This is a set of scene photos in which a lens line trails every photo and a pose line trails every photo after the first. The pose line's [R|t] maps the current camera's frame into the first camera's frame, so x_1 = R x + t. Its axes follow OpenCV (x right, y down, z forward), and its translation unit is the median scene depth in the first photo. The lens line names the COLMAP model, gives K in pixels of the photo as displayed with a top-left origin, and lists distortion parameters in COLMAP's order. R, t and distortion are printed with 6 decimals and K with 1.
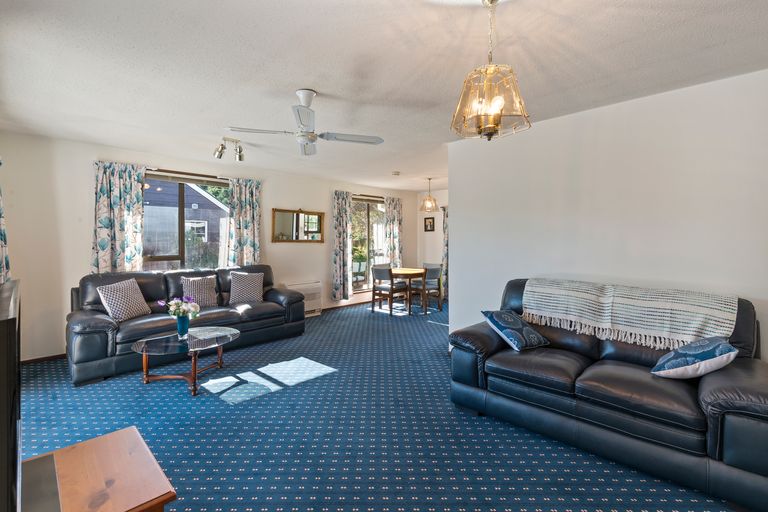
lens RADIAL K [[353.7, 0, 384.3], [0, 353.7, 248.7], [0, 0, 1]] dist [-0.000070, -0.000023]
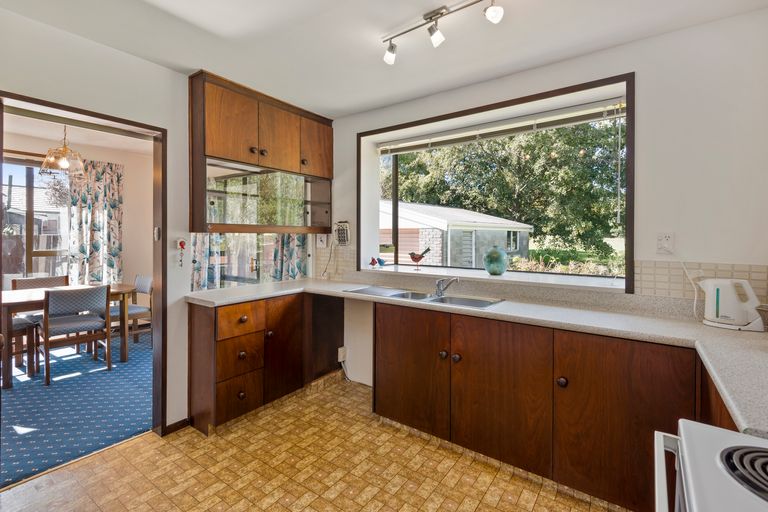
lens RADIAL K [[353.7, 0, 384.4], [0, 353.7, 249.1], [0, 0, 1]] dist [-0.000070, -0.000023]
pose [[0.991173, 0.001338, 0.132569, 0.417642], [-0.002825, 0.999935, 0.011034, -0.007924], [-0.132546, -0.011311, 0.991112, 0.368677]]
